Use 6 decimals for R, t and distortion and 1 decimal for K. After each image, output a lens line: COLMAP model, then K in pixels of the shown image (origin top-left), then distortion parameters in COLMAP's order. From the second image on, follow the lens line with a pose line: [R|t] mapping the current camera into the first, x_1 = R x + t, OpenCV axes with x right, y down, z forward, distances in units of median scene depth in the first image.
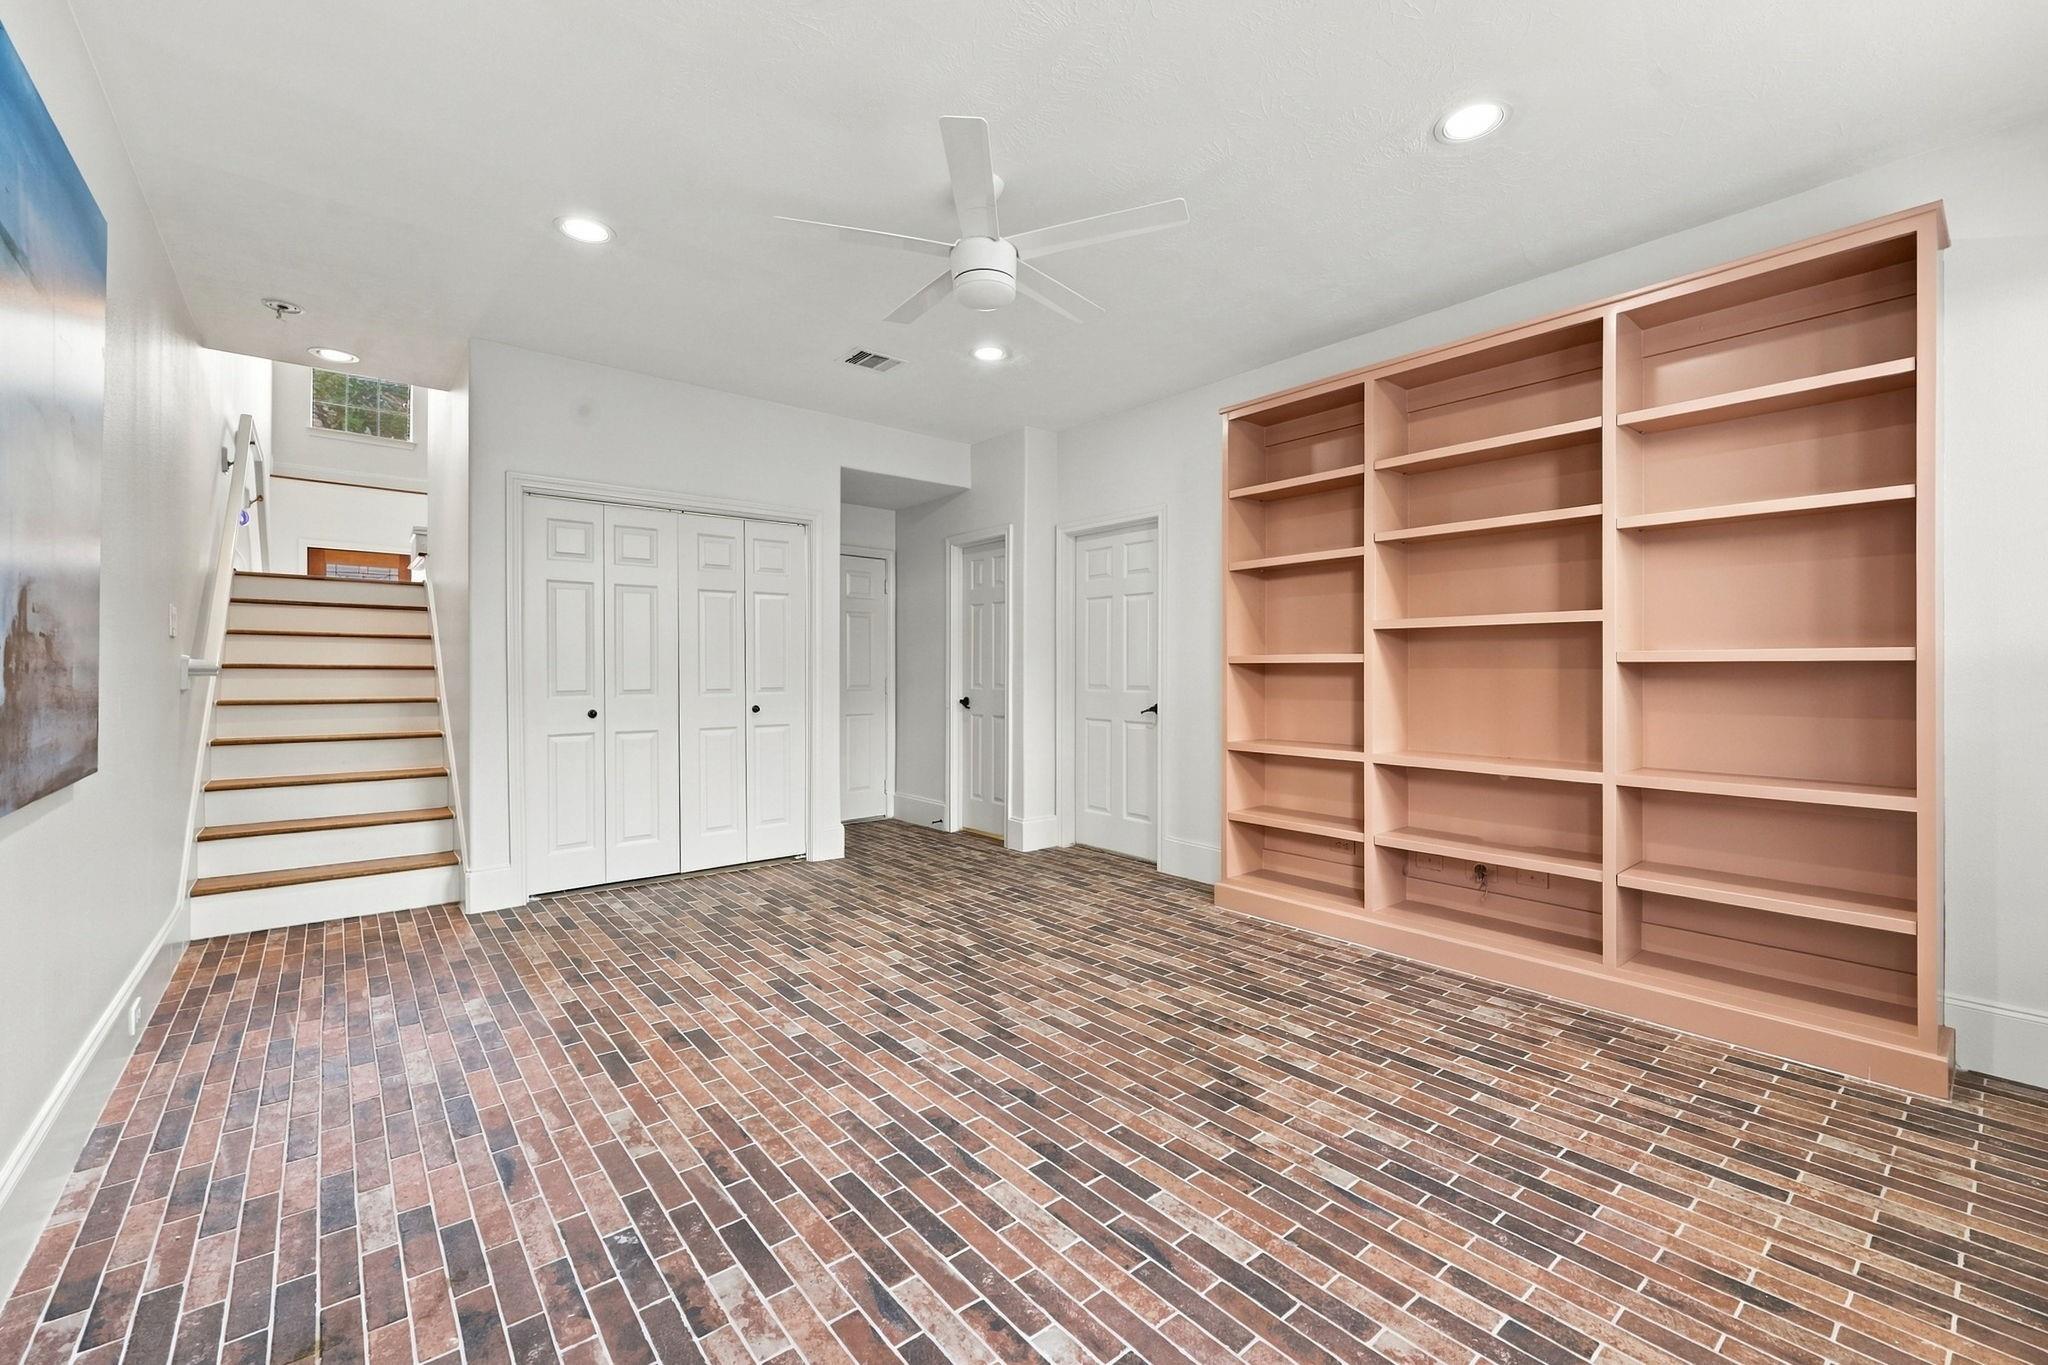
lens RADIAL K [[856.9, 0, 1025.0], [0, 856.9, 667.8], [0, 0, 1]] dist [0.003017, -0.000650]
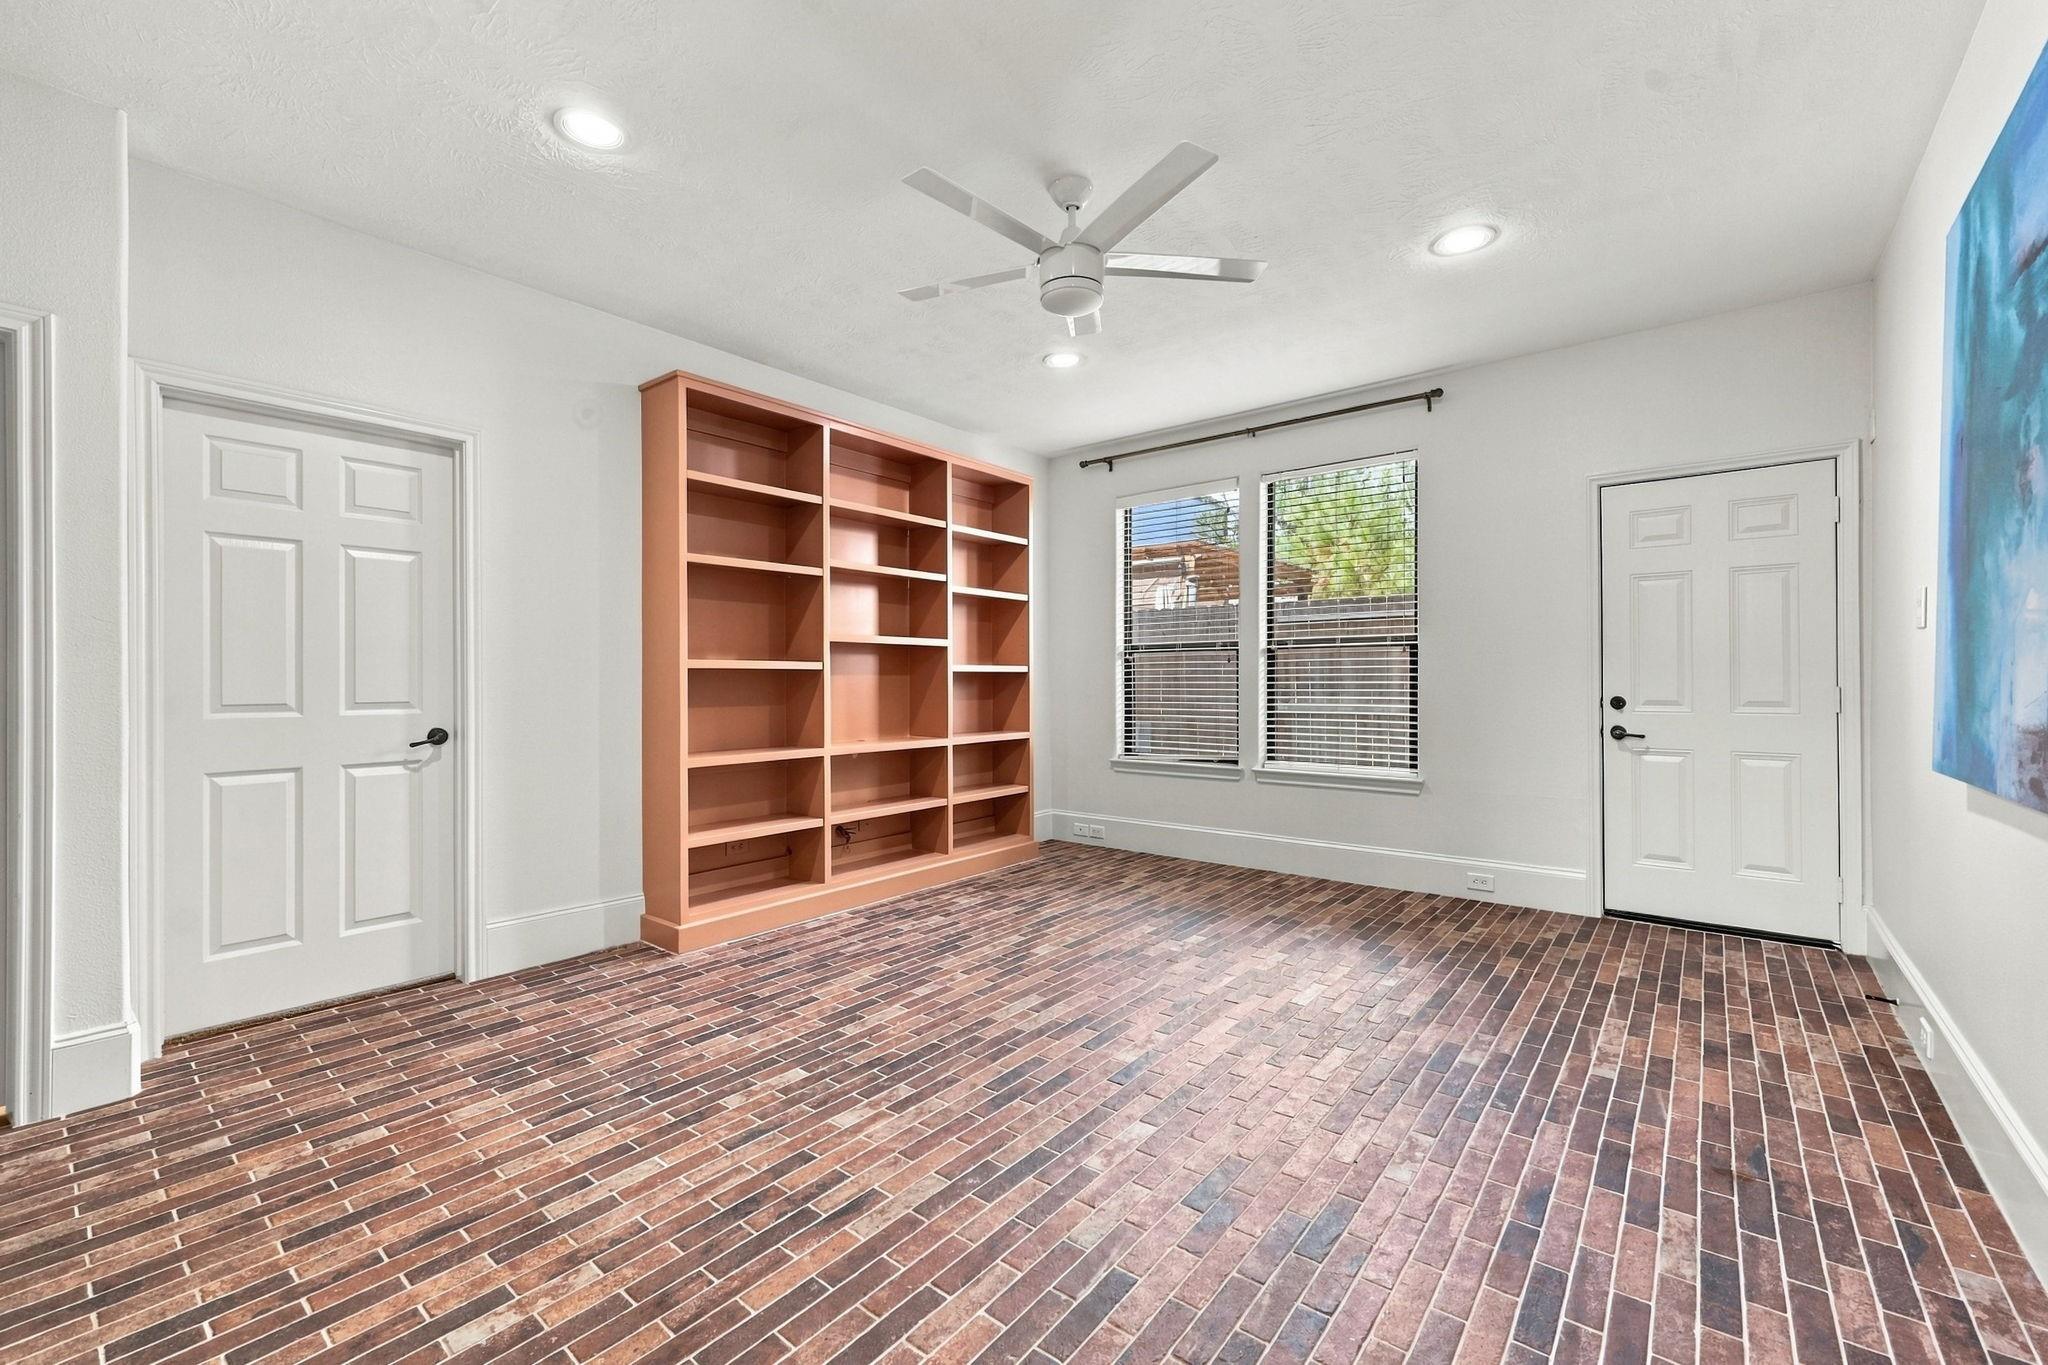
lens RADIAL K [[856.9, 0, 1028.8], [0, 856.9, 686.3], [0, 0, 1]] dist [0.003017, -0.000650]
pose [[-0.216486, -0.008101, 0.976252, -0.971353], [0.000654, 0.999964, 0.008443, 0.008589], [-0.976286, 0.002466, -0.216473, 1.216805]]
